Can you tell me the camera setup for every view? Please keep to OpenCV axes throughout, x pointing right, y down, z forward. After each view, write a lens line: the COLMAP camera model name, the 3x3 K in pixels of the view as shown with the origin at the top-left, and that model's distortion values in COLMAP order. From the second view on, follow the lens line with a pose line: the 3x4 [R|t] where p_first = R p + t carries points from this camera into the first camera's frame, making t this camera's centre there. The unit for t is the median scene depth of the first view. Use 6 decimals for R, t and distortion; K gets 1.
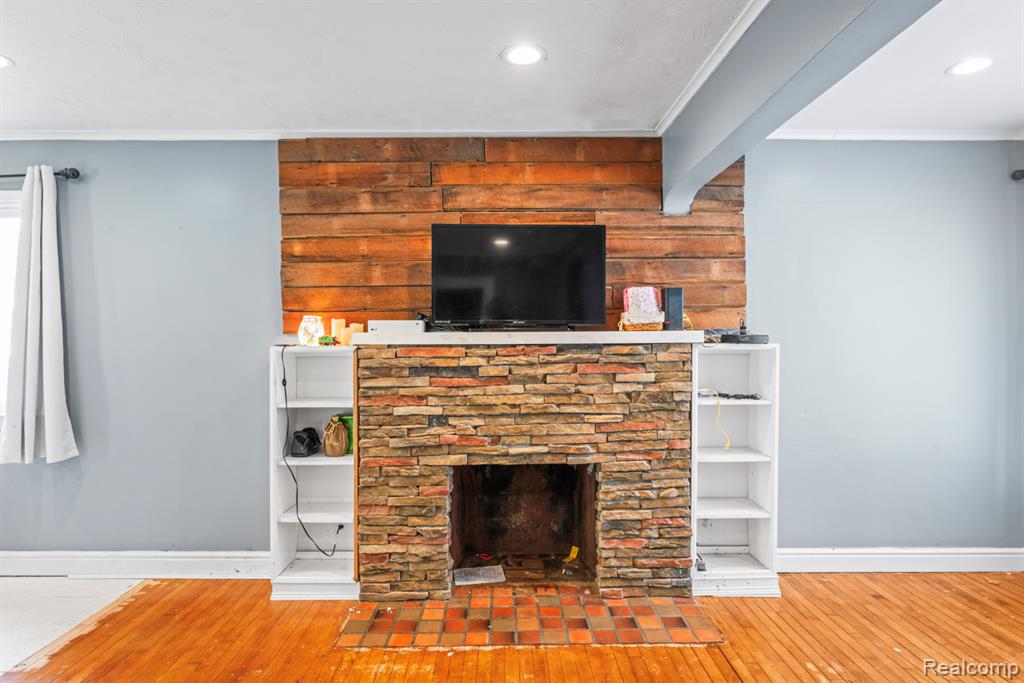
lens RADIAL K [[579.3, 0, 511.1], [0, 579.3, 339.1], [0, 0, 1]] dist [0.000411, -0.000254]
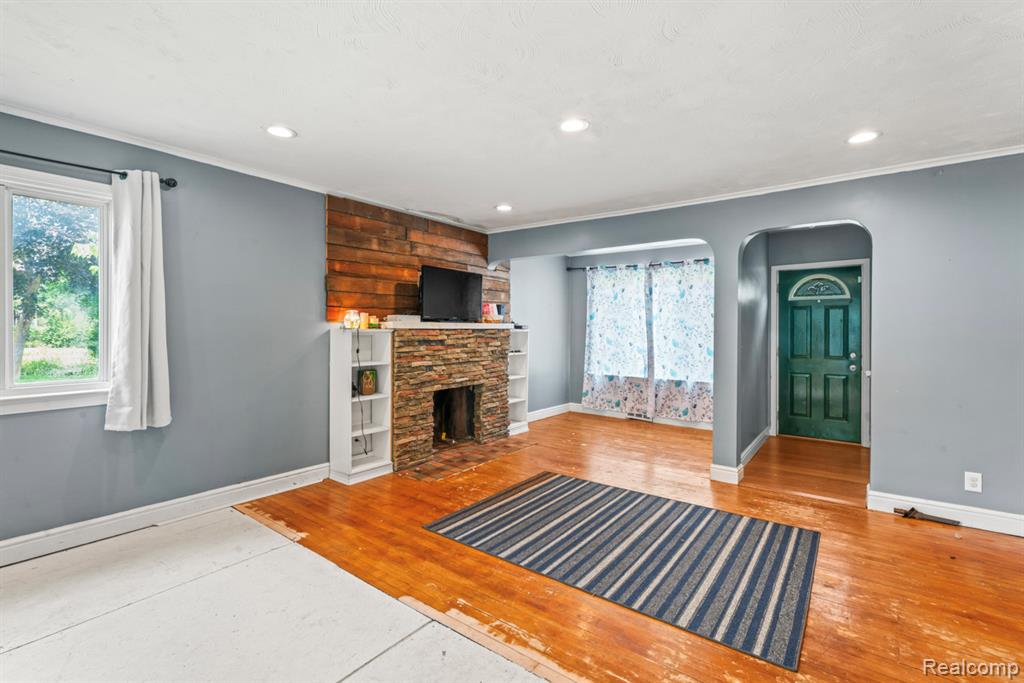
lens RADIAL K [[459.8, 0, 508.8], [0, 459.8, 330.7], [0, 0, 1]] dist [0.000948, 0.000015]
pose [[0.611570, 0.003356, 0.791183, -1.168056], [-0.009436, 0.999951, 0.003052, 0.009112], [-0.791134, -0.009332, 0.611572, -0.139238]]
